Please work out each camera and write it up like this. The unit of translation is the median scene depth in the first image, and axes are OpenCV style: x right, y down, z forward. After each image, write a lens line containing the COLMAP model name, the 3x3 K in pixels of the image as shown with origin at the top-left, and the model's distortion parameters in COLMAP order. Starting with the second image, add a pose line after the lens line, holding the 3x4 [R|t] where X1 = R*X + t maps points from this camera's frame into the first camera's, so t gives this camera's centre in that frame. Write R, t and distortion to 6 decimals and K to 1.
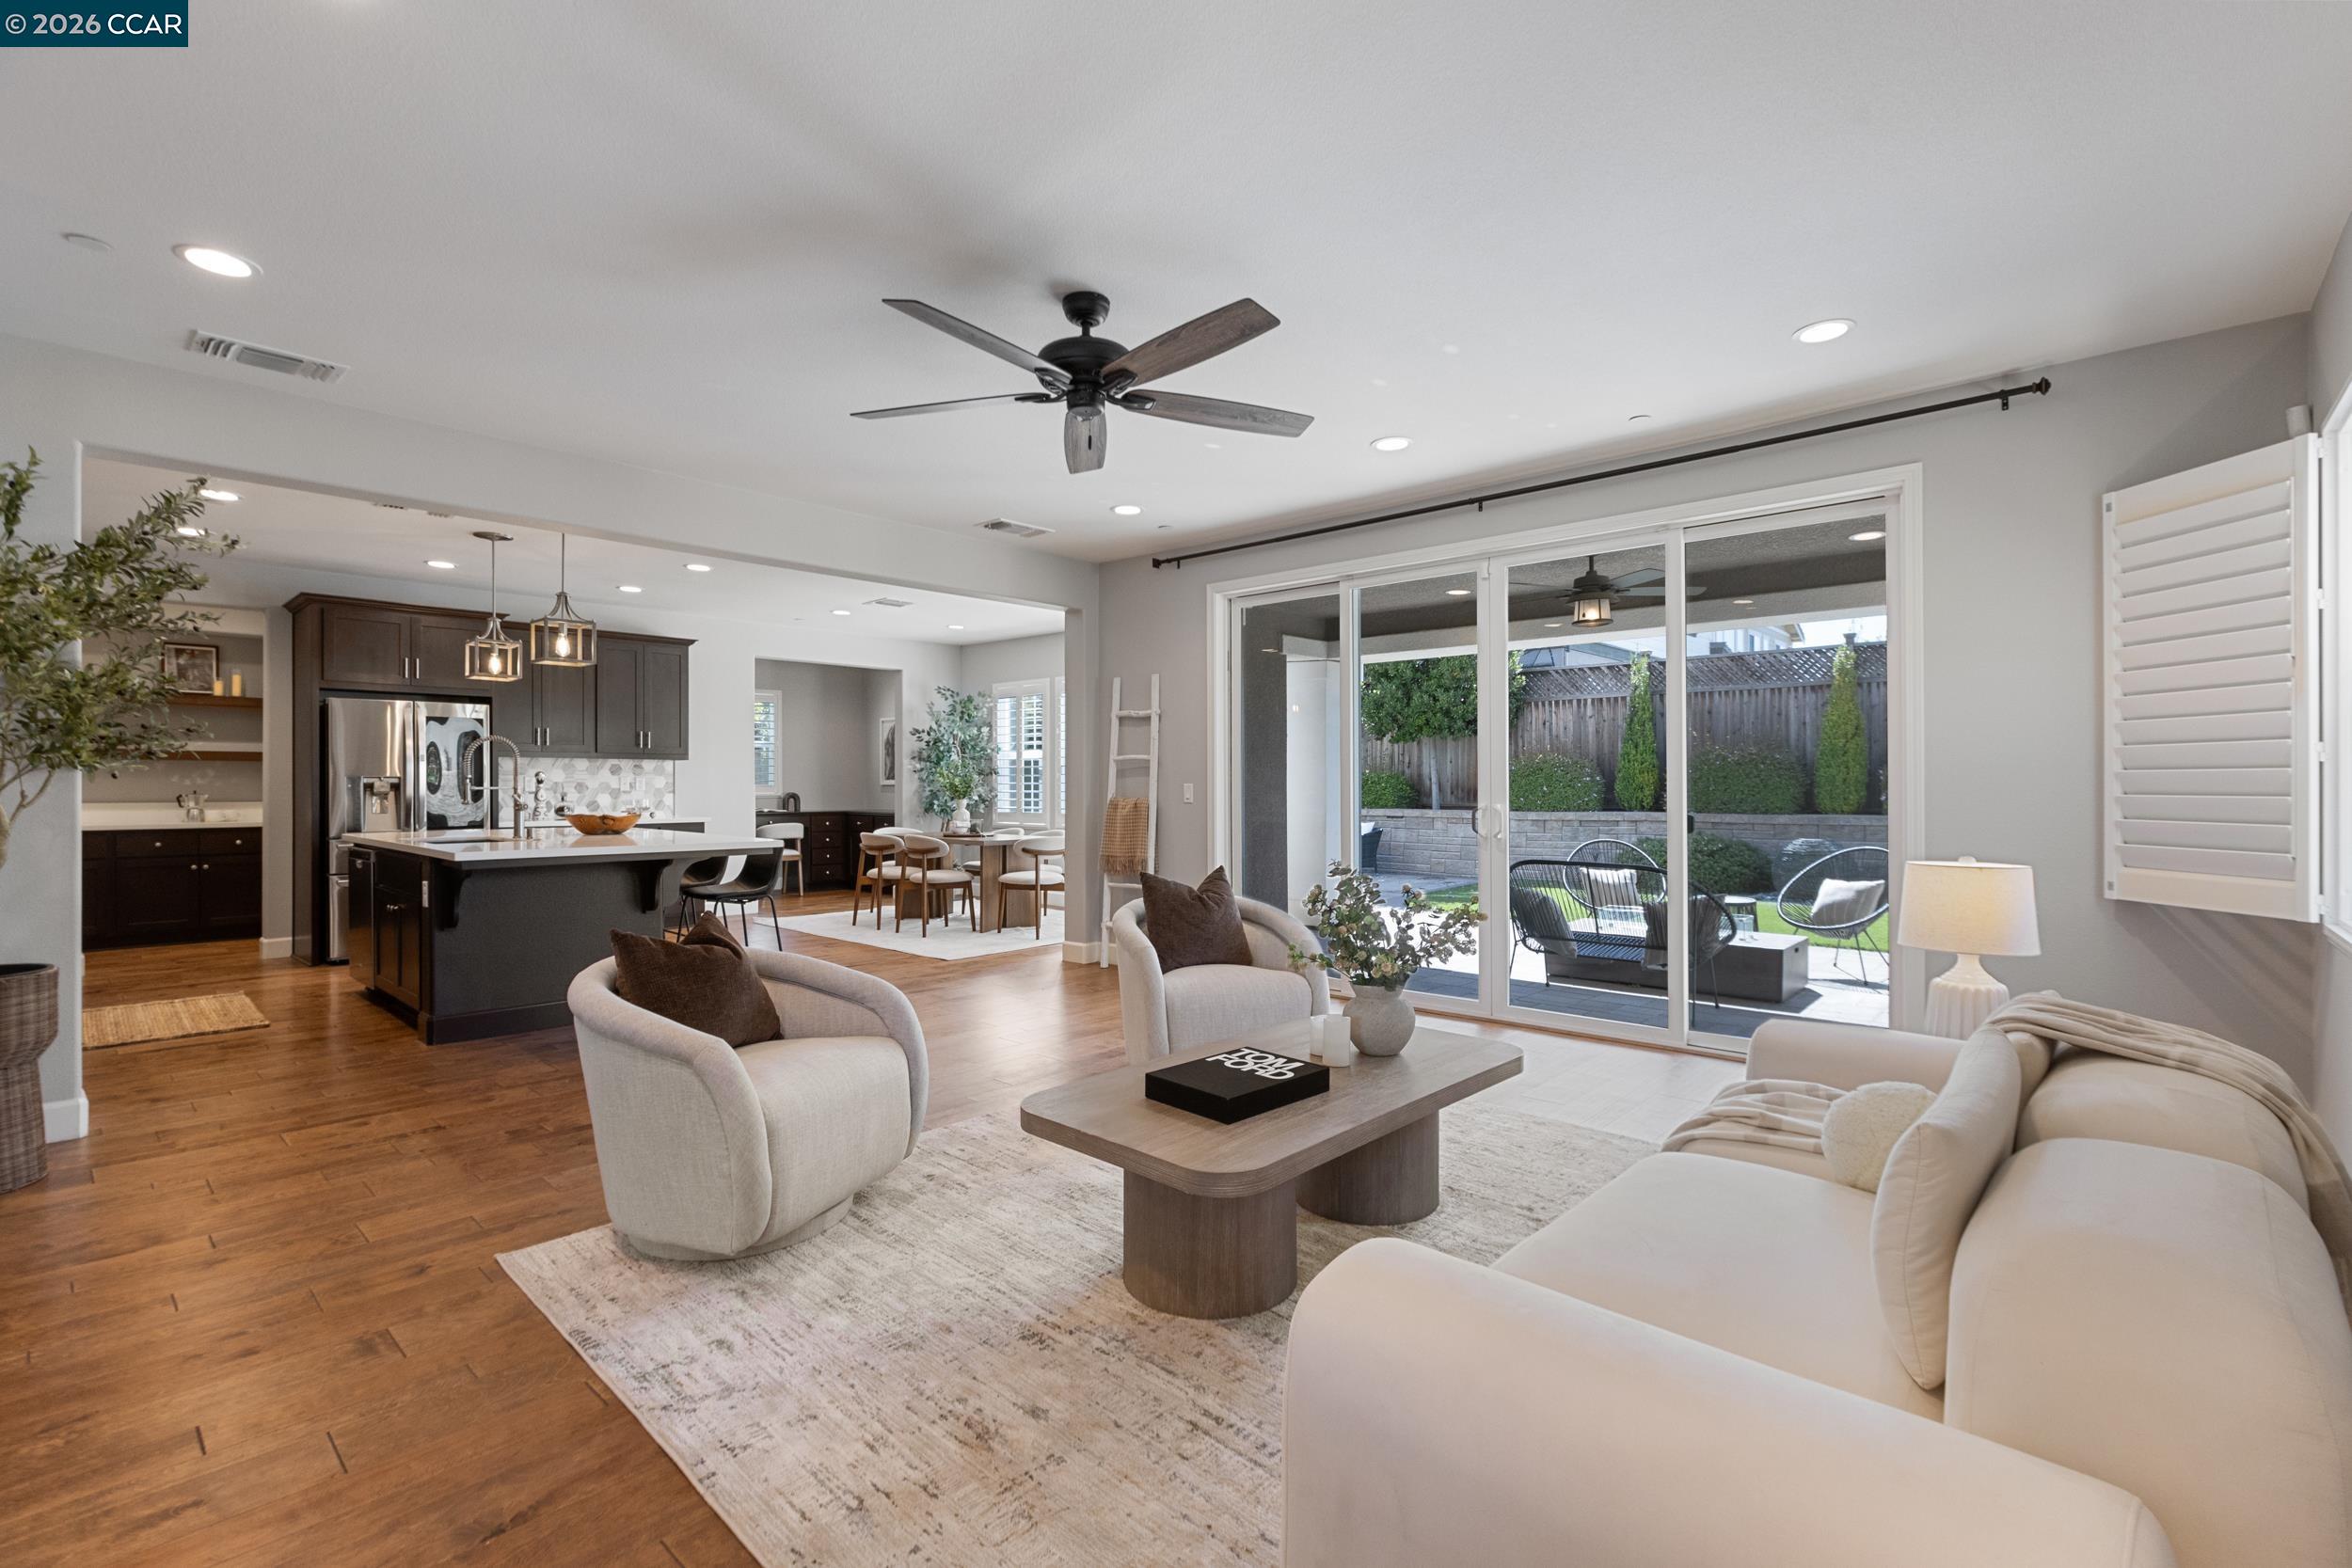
lens RADIAL K [[1057.2, 0, 1172.6], [0, 1057.2, 779.6], [0, 0, 1]] dist [-0.001614, 0.000327]
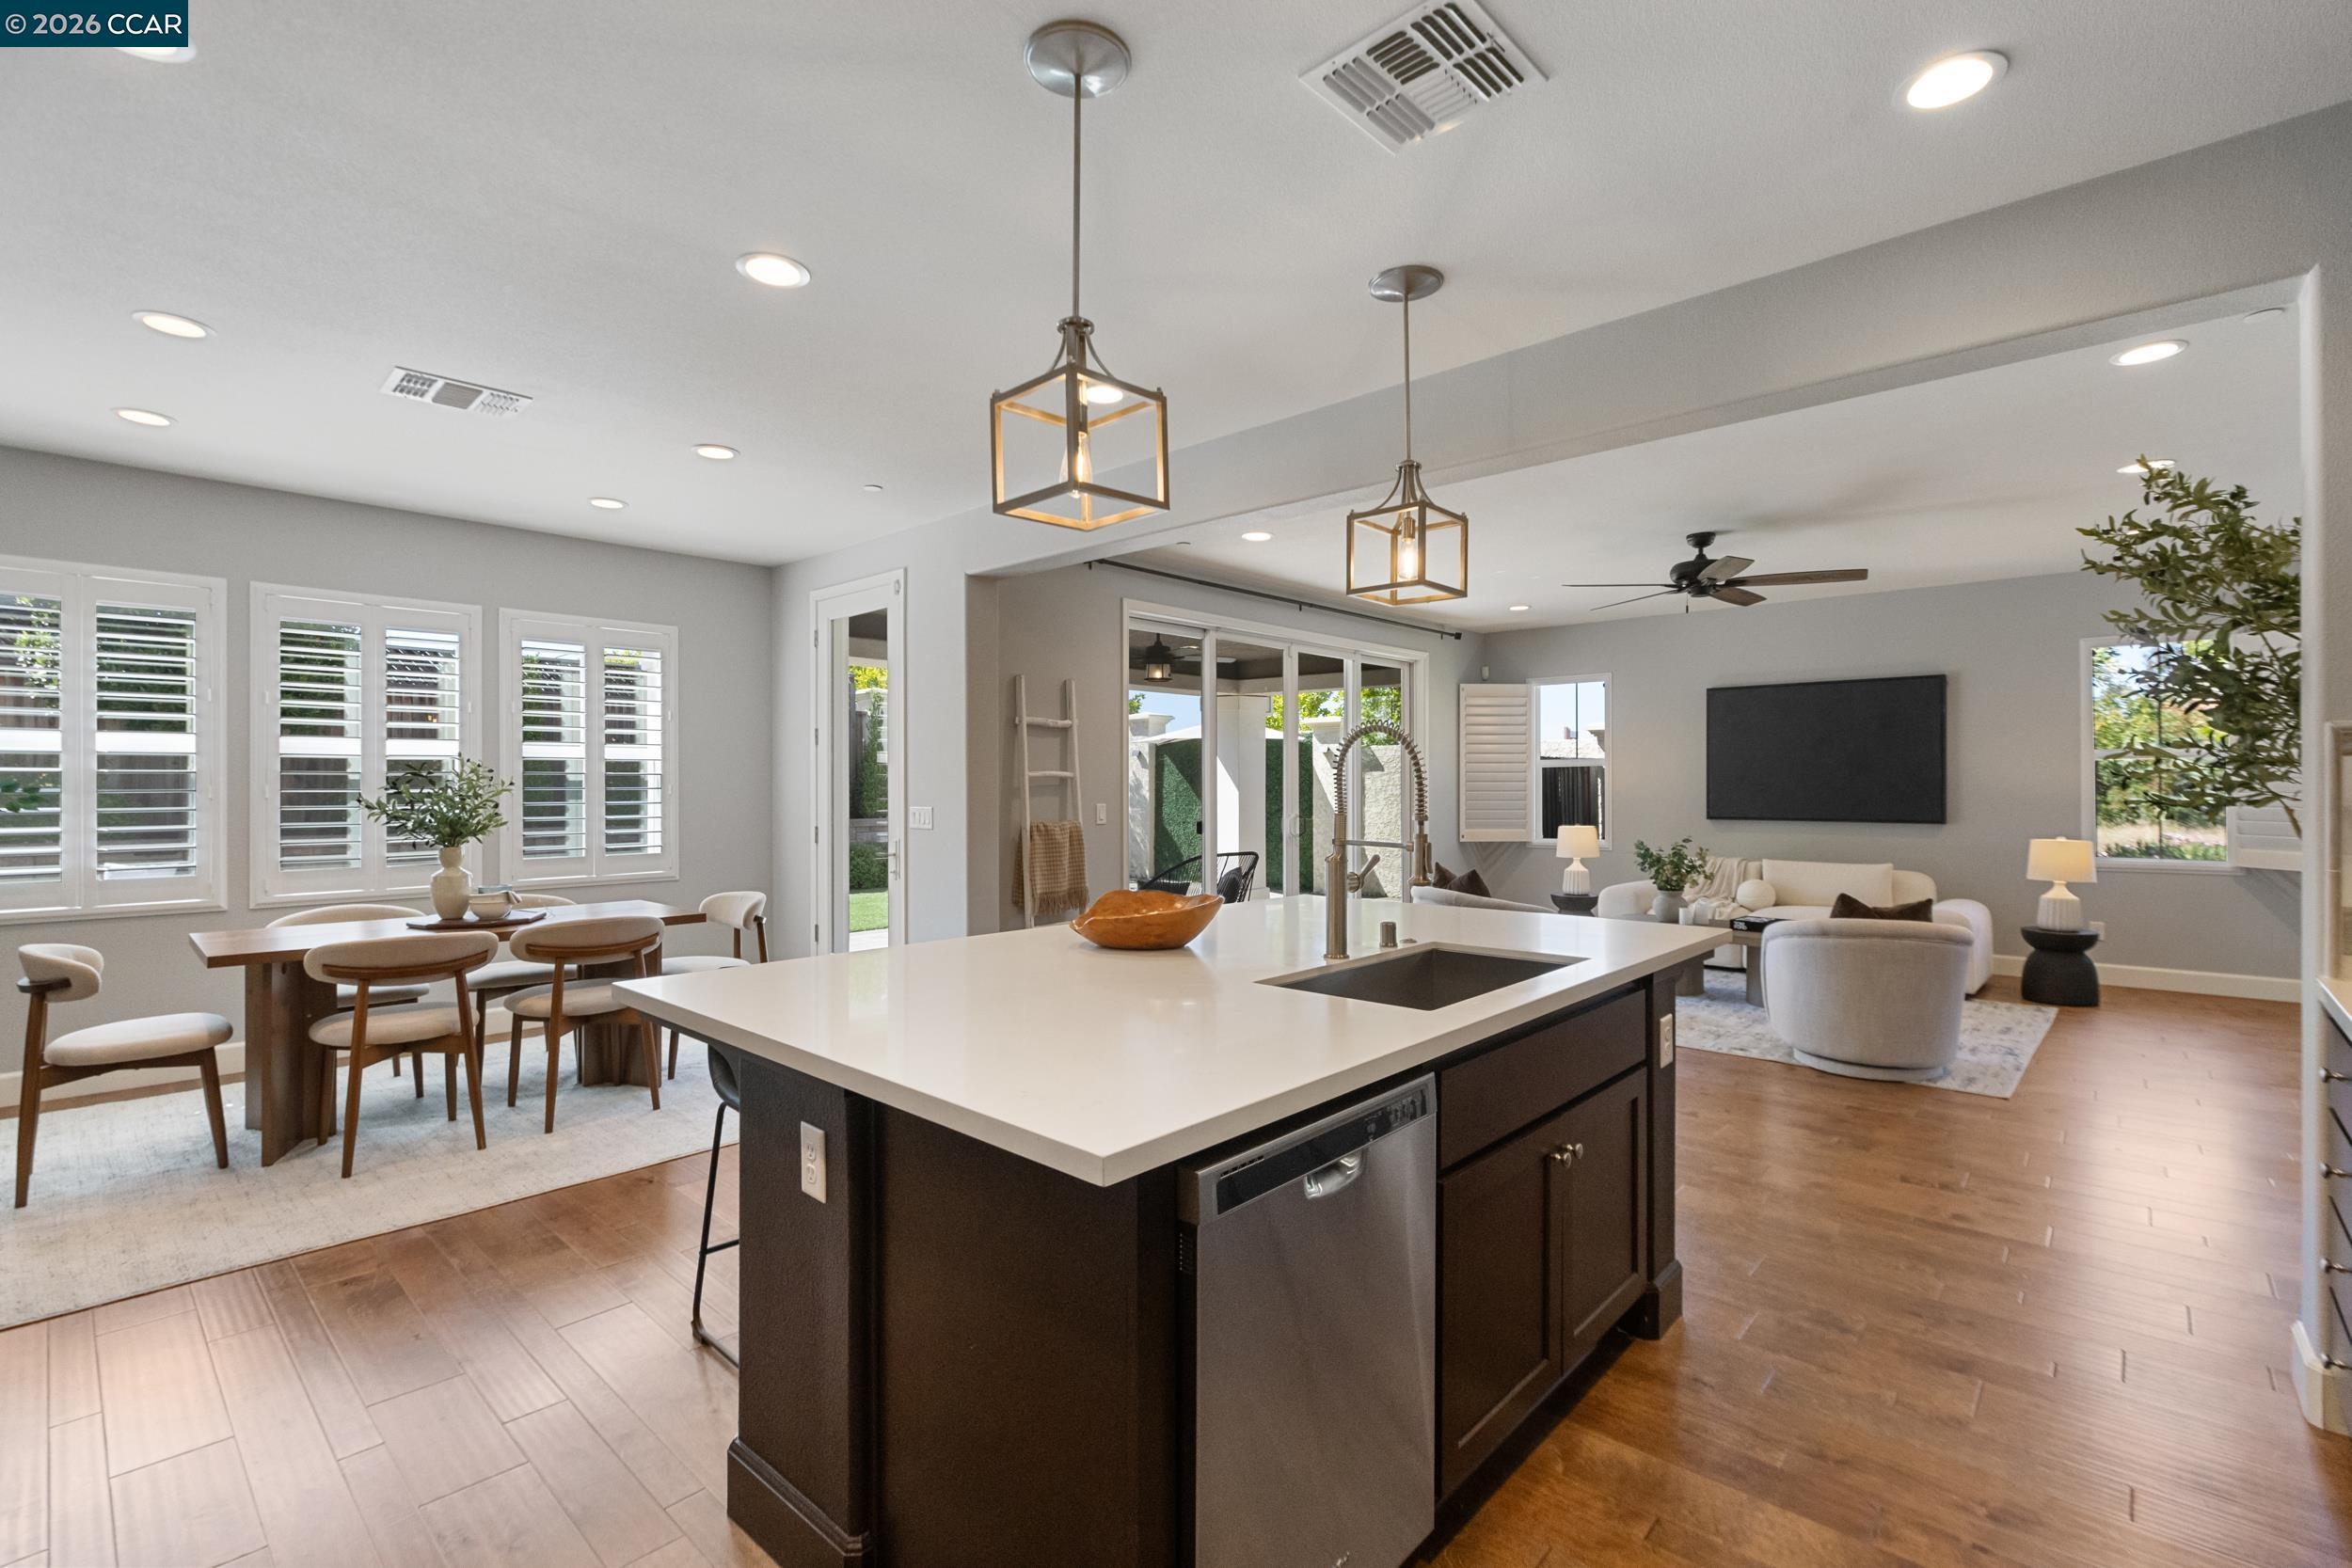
lens RADIAL K [[1057.2, 0, 1174.1], [0, 1057.2, 782.8], [0, 0, 1]] dist [-0.001614, 0.000327]
pose [[-0.004542, 0.000240, 0.999990, -0.977238], [-0.004012, 0.999992, -0.000258, -0.015597], [-0.999982, -0.004013, -0.004541, 0.996347]]
